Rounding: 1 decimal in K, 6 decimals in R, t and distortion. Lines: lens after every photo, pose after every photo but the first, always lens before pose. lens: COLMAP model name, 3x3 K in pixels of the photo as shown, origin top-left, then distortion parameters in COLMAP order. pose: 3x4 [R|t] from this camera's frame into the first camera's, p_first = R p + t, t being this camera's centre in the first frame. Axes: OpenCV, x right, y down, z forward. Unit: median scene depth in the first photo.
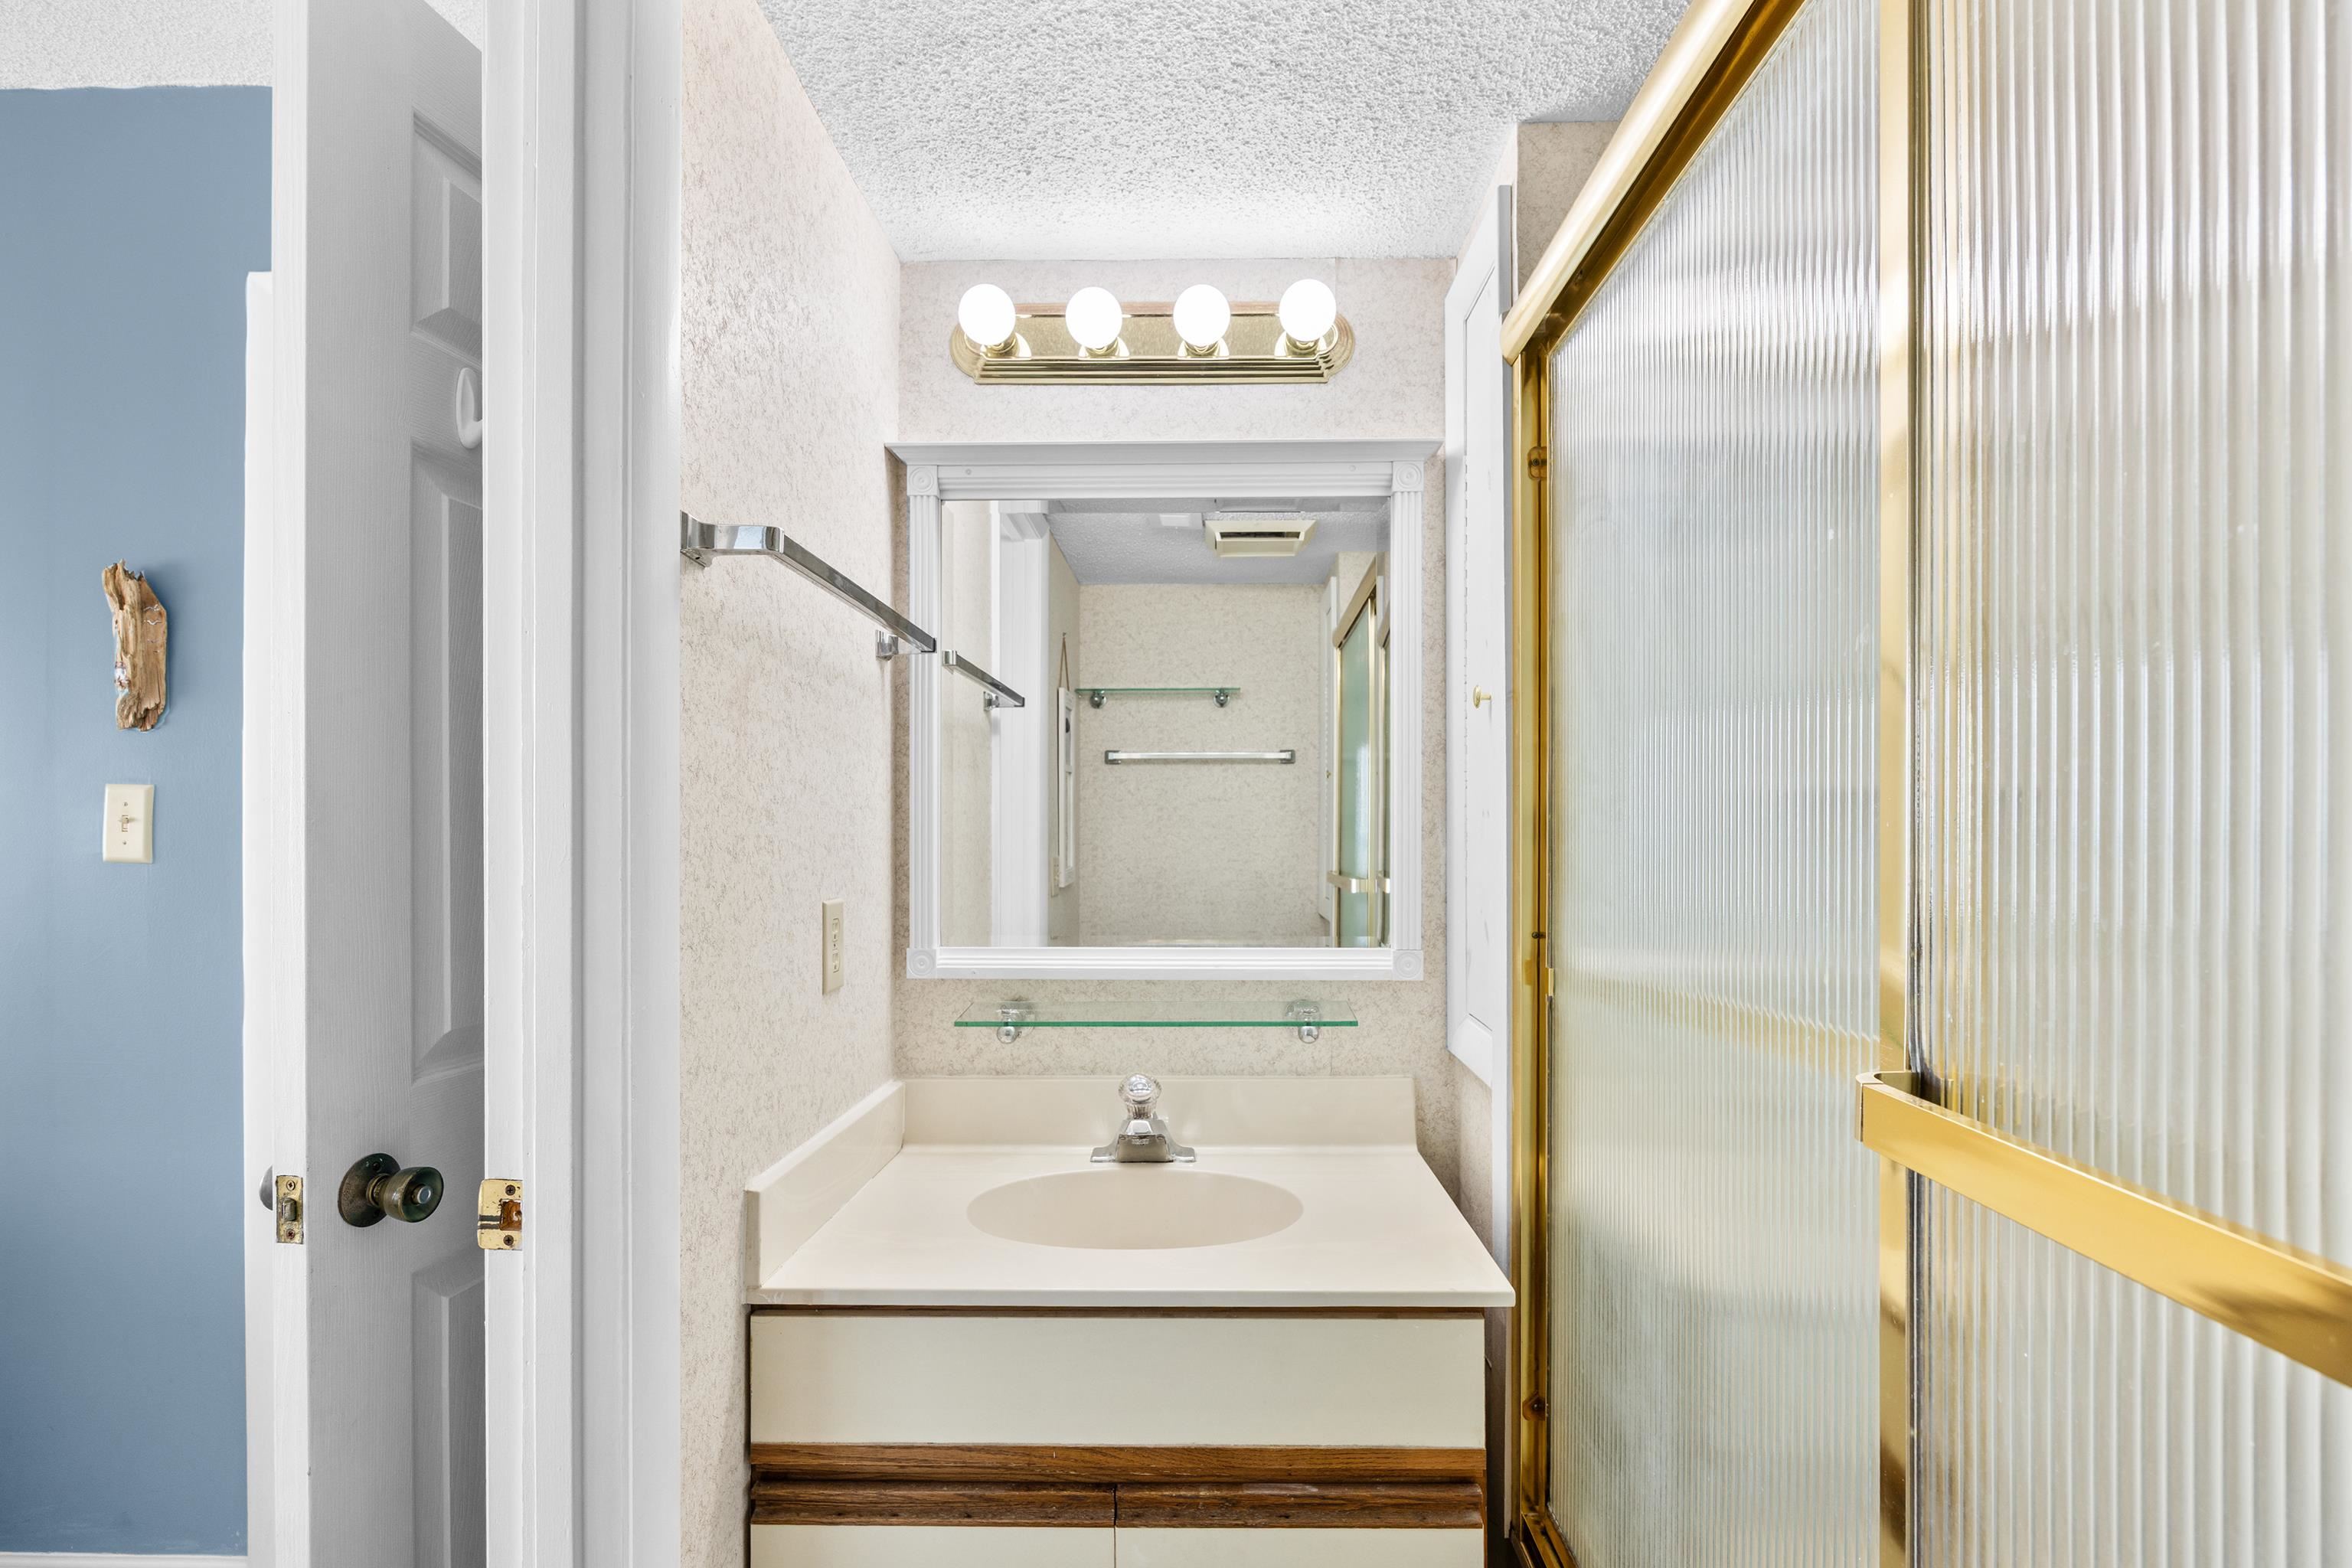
lens RADIAL K [[1115.0, 0, 1221.9], [0, 1115.0, 824.4], [0, 0, 1]] dist [-0.013152, 0.000619]
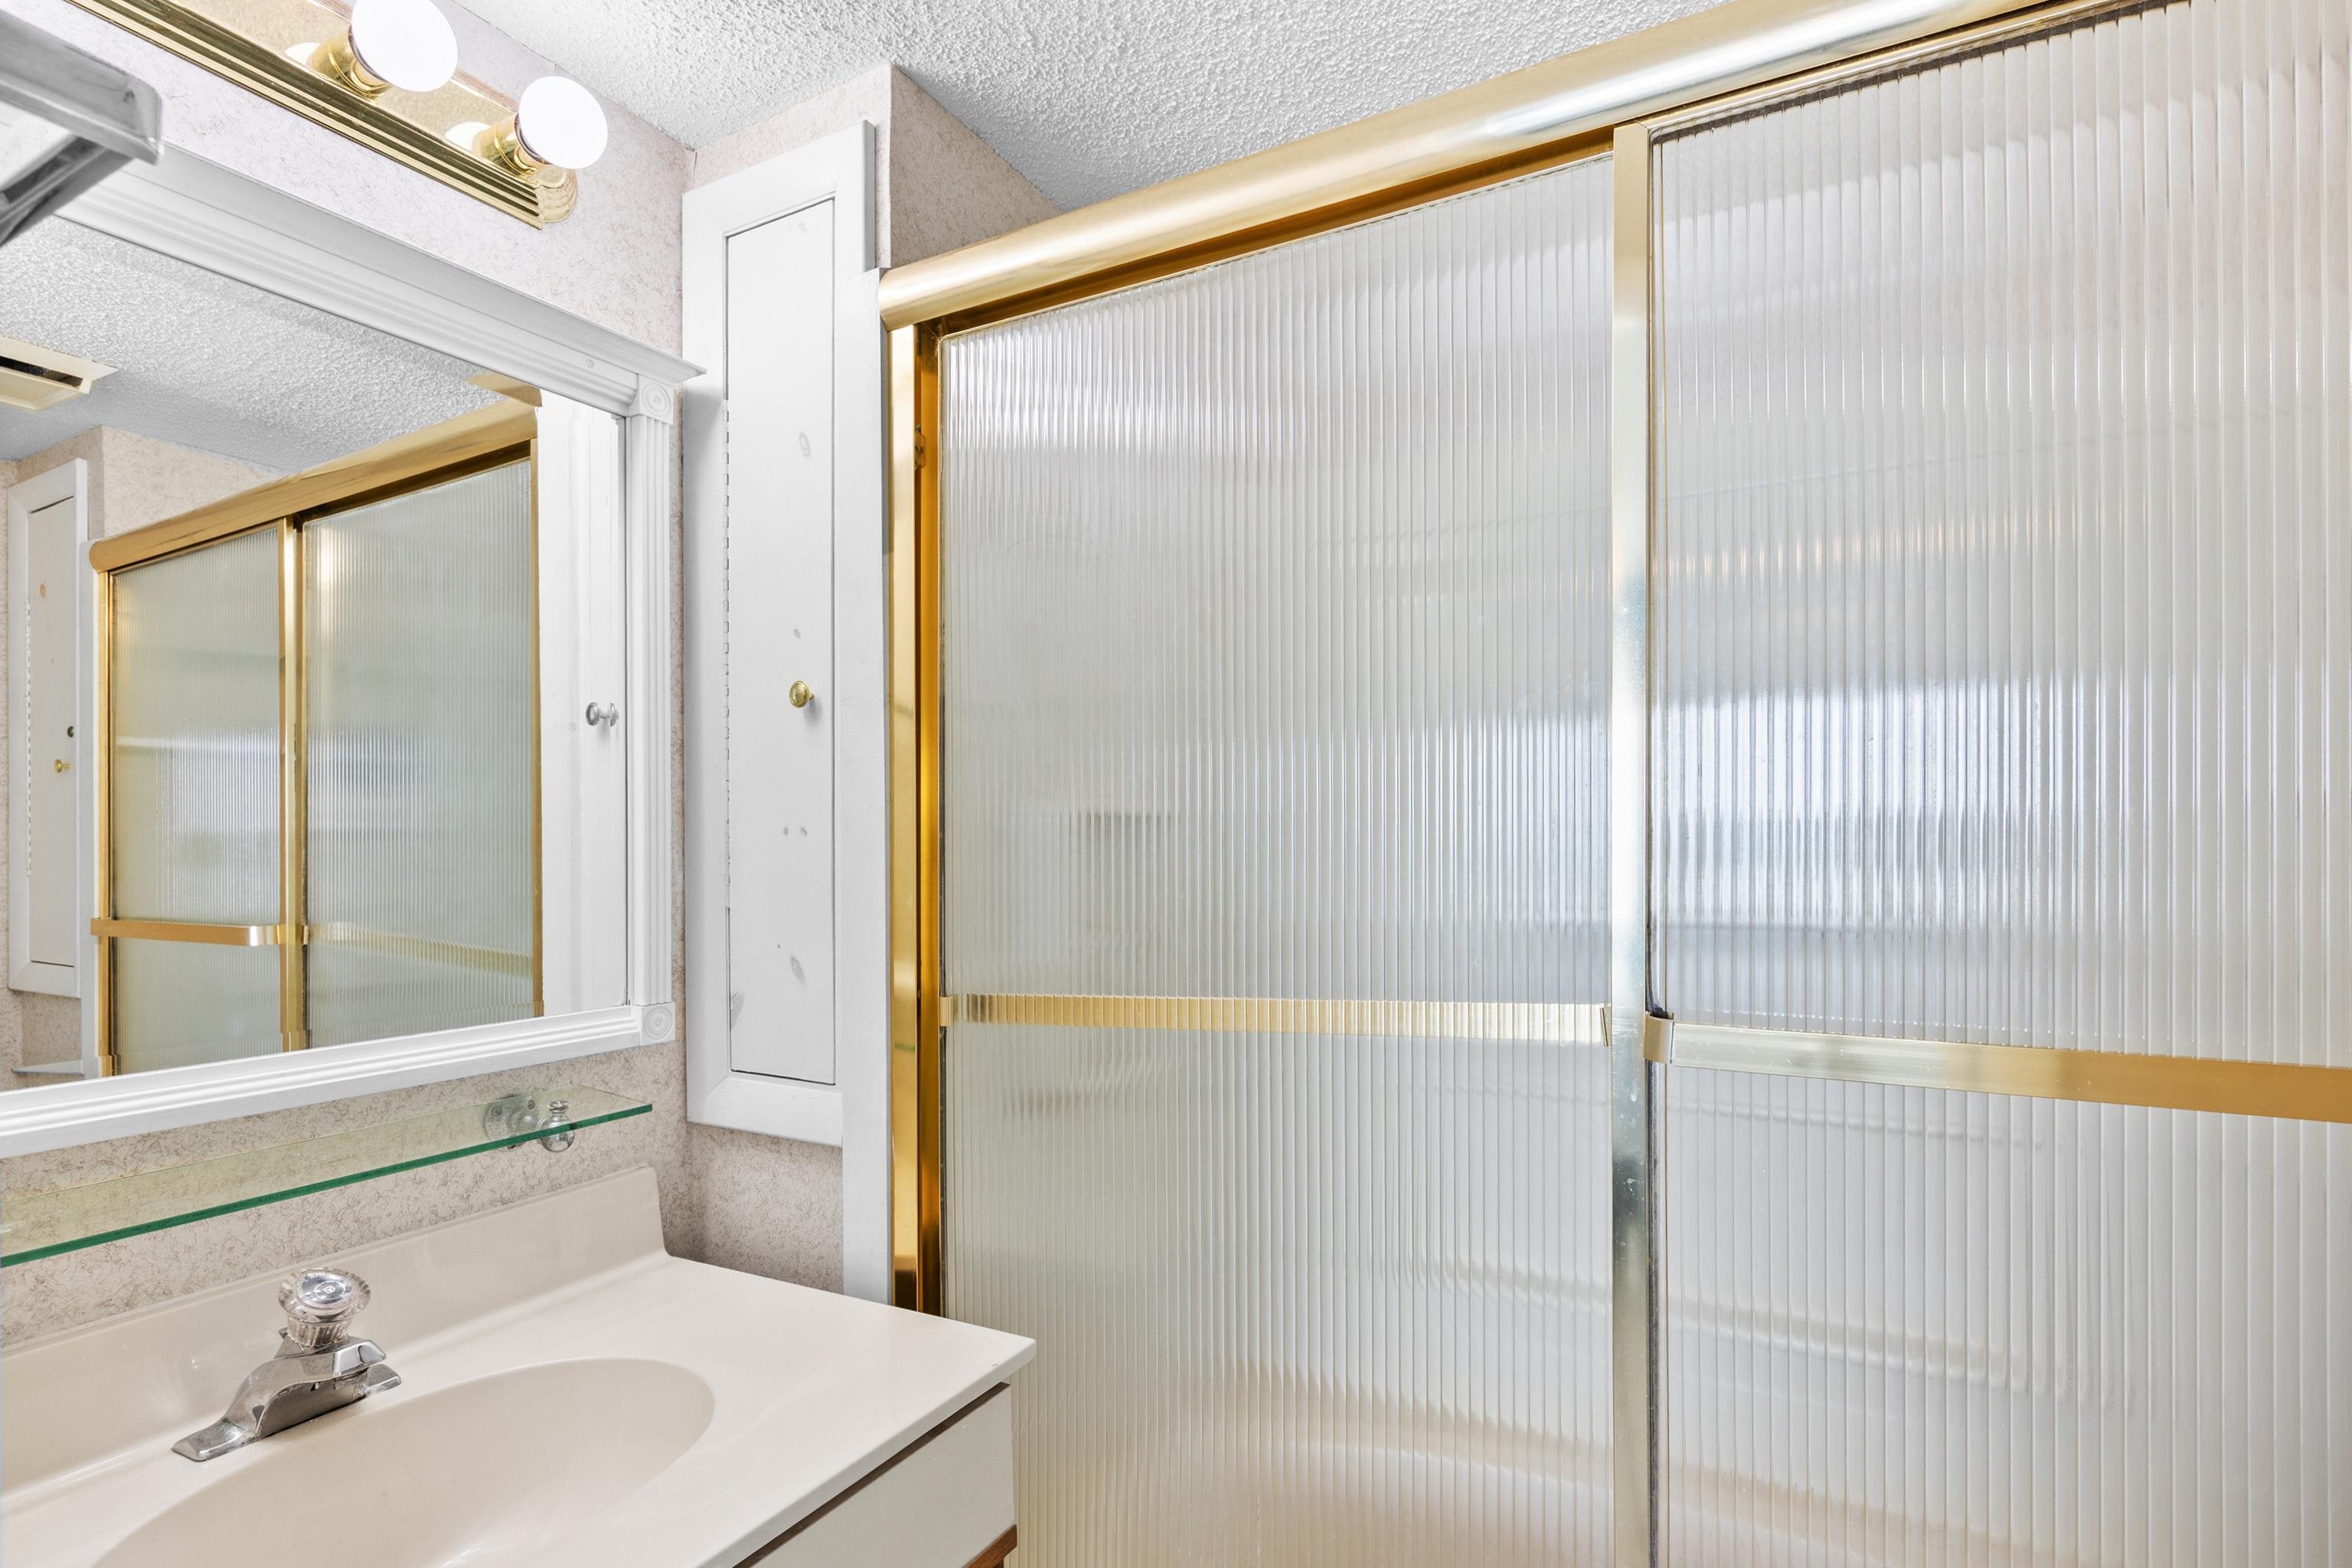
lens RADIAL K [[1115.0, 0, 1181.7], [0, 1115.0, 843.7], [0, 0, 1]] dist [-0.013152, 0.000619]
pose [[0.483293, -0.005588, 0.875441, -0.335194], [0.000914, 0.999982, 0.005878, -0.004707], [-0.875458, -0.002041, 0.483289, 0.294522]]
